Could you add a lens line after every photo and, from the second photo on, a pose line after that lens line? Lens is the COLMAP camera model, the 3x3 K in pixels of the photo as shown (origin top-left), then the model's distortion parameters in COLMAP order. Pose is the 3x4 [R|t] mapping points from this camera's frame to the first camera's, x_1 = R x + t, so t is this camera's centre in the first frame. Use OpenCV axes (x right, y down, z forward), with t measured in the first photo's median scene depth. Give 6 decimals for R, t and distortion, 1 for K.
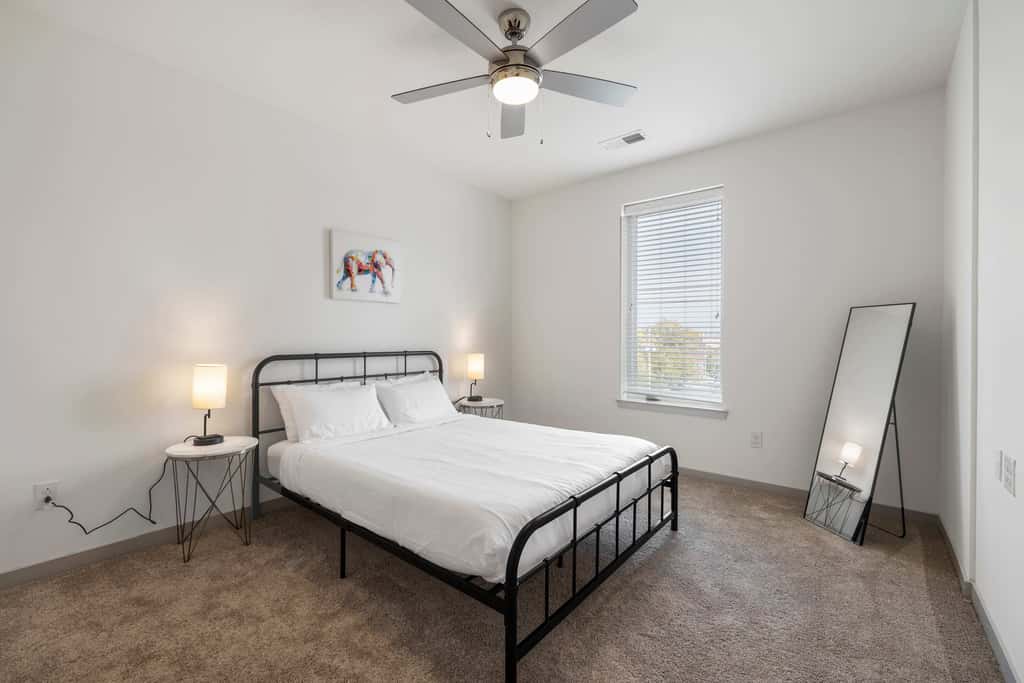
lens RADIAL K [[435.7, 0, 500.6], [0, 435.7, 337.8], [0, 0, 1]] dist [0.000318, 0.000193]
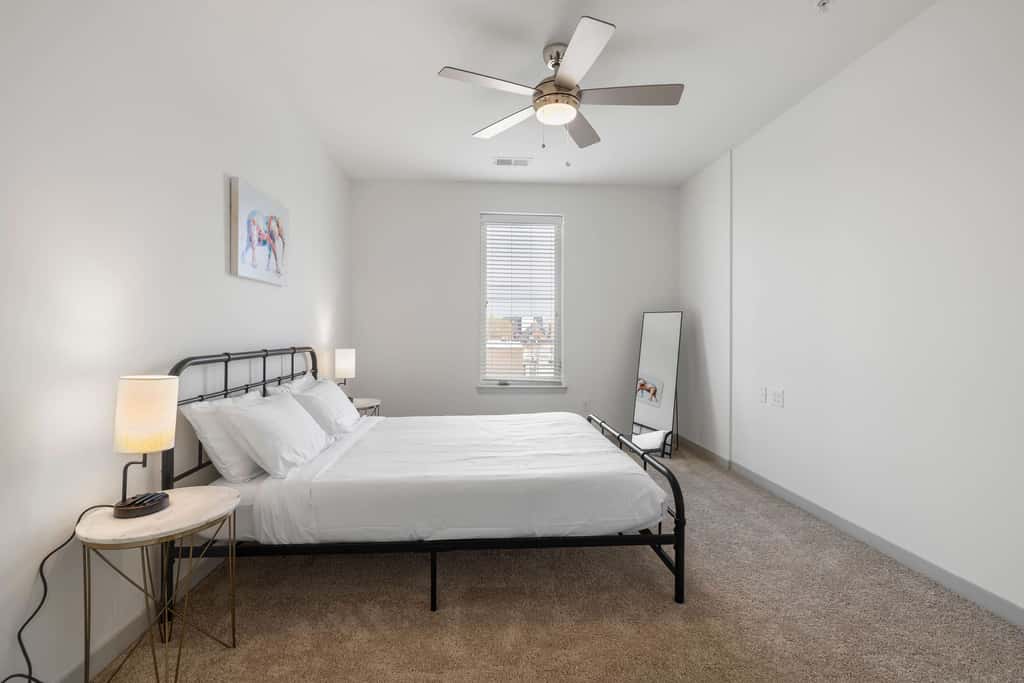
lens RADIAL K [[441.2, 0, 503.9], [0, 441.2, 330.2], [0, 0, 1]] dist [0.000582, 0.000097]
pose [[0.716787, 0.002895, 0.697286, -0.547836], [-0.001968, 0.999996, -0.002129, -0.000557], [-0.697289, 0.000154, 0.716790, 0.174386]]
